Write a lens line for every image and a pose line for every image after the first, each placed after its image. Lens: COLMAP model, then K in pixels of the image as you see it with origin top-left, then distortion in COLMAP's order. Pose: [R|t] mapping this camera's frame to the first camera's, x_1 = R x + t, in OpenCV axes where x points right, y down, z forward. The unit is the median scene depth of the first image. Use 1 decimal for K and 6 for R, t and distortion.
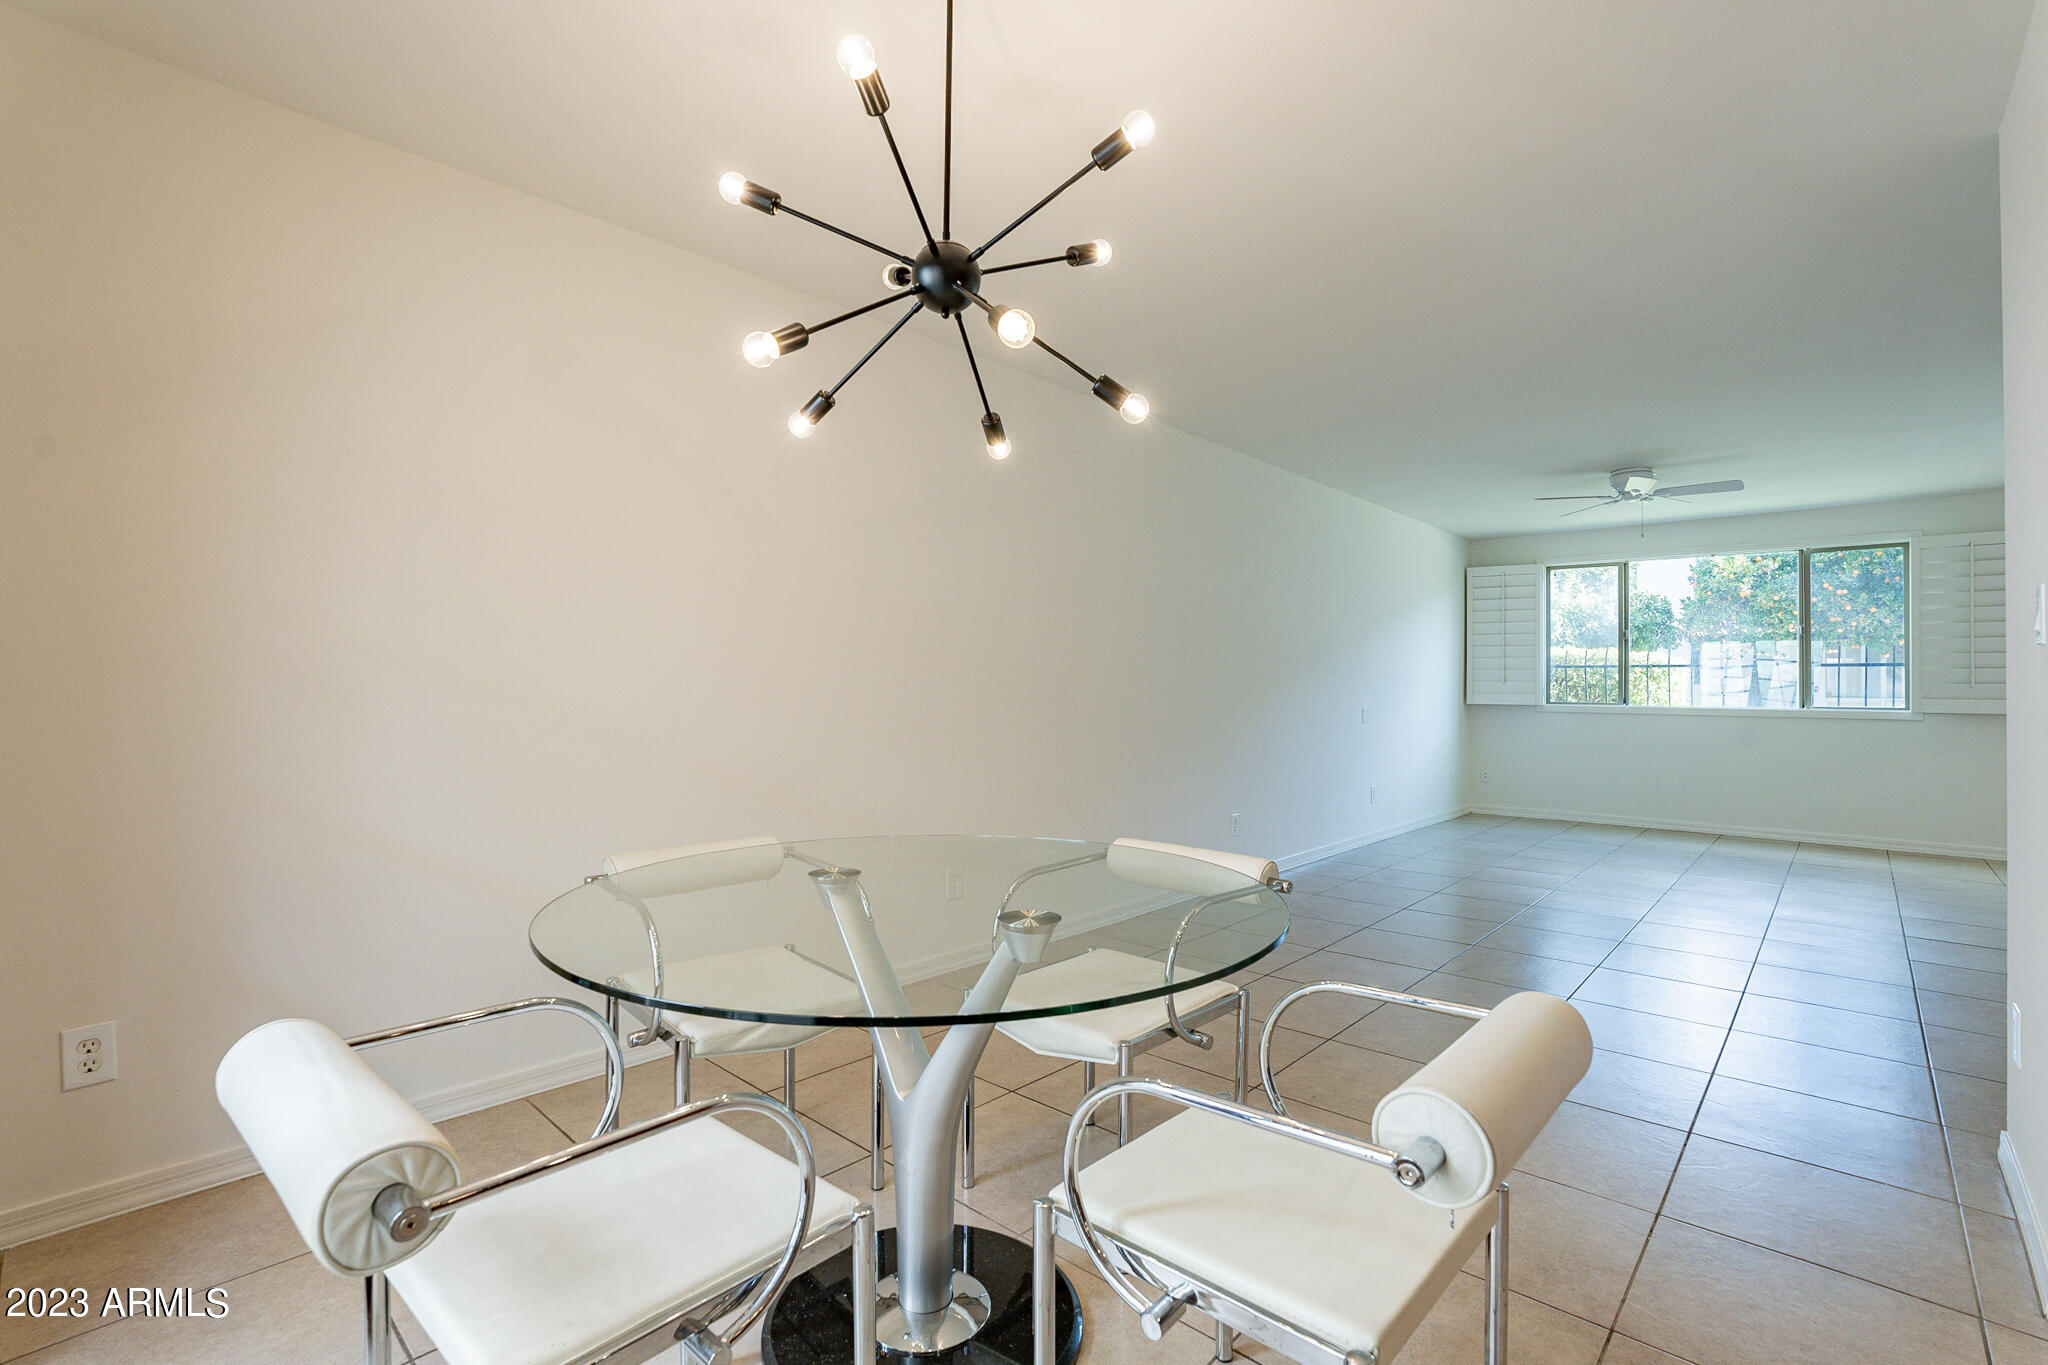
lens RADIAL K [[916.9, 0, 1026.2], [0, 916.9, 683.5], [0, 0, 1]] dist [-0.055047, 0.016647]
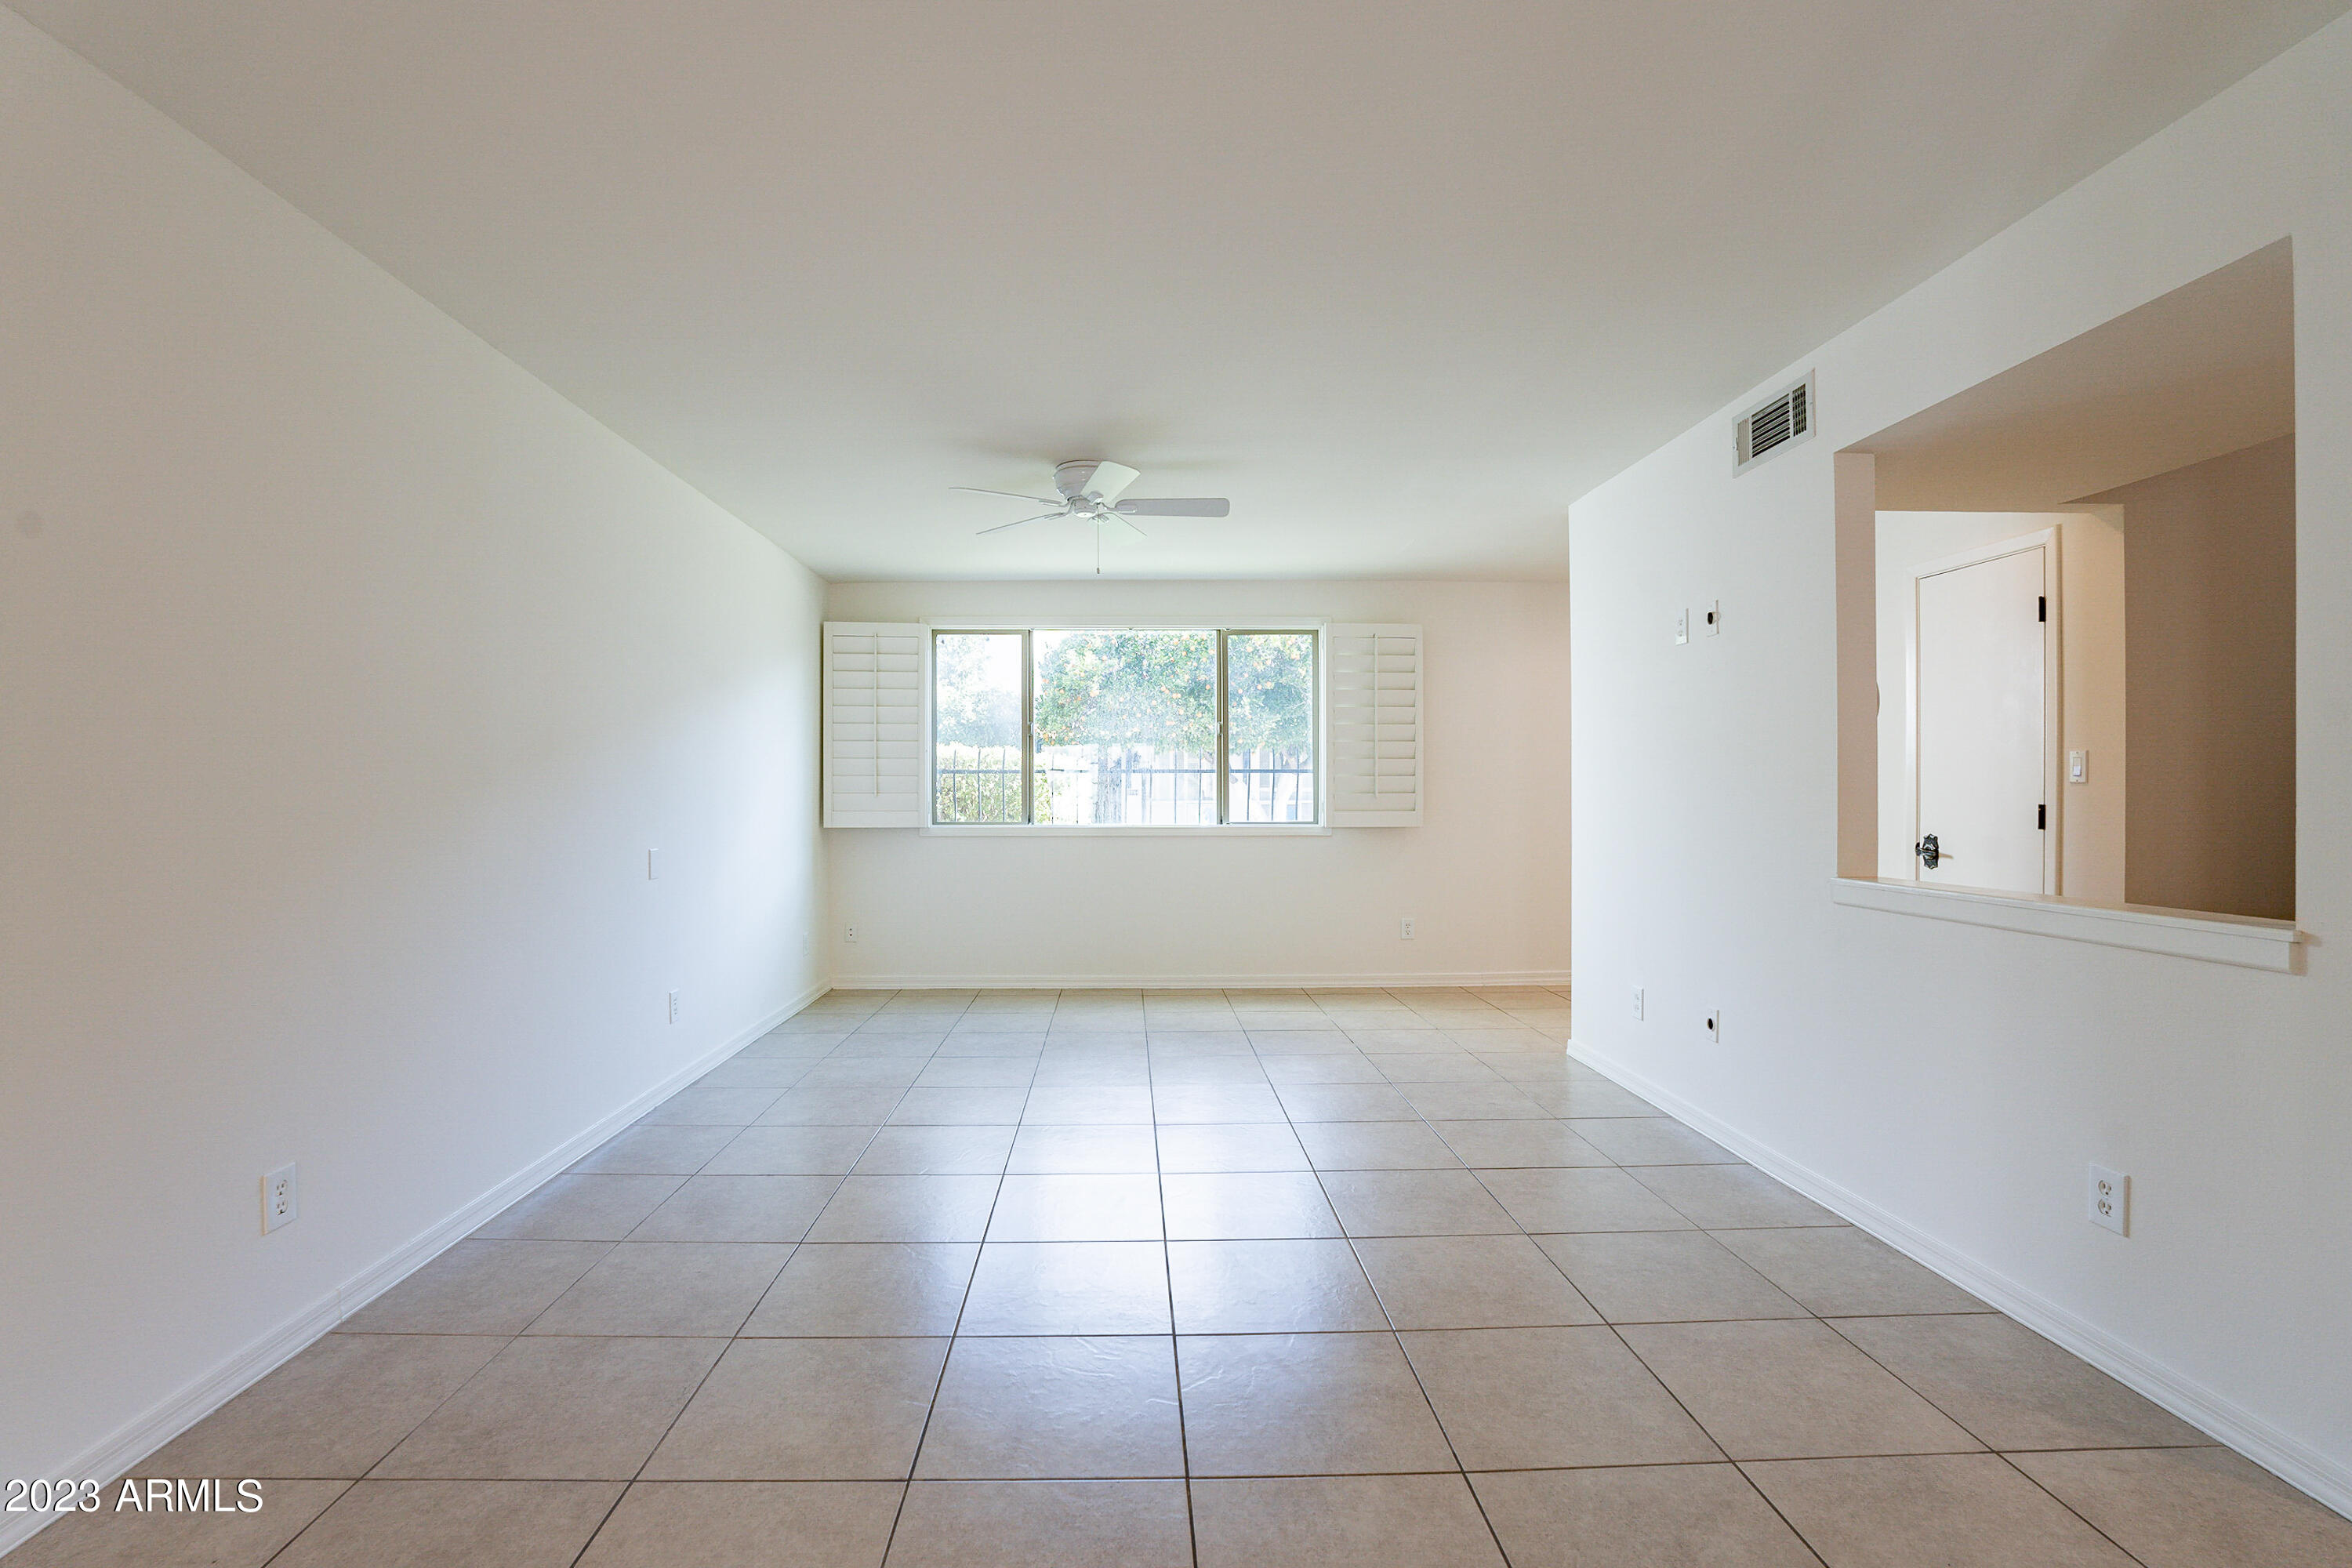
lens RADIAL K [[1053.0, 0, 1142.1], [0, 1053.0, 792.6], [0, 0, 1]] dist [-0.055047, 0.016647]
pose [[0.719812, -0.010500, 0.694090, 0.128615], [0.007091, 0.999945, 0.007772, -0.007887], [-0.694133, -0.000673, 0.719846, 0.301761]]
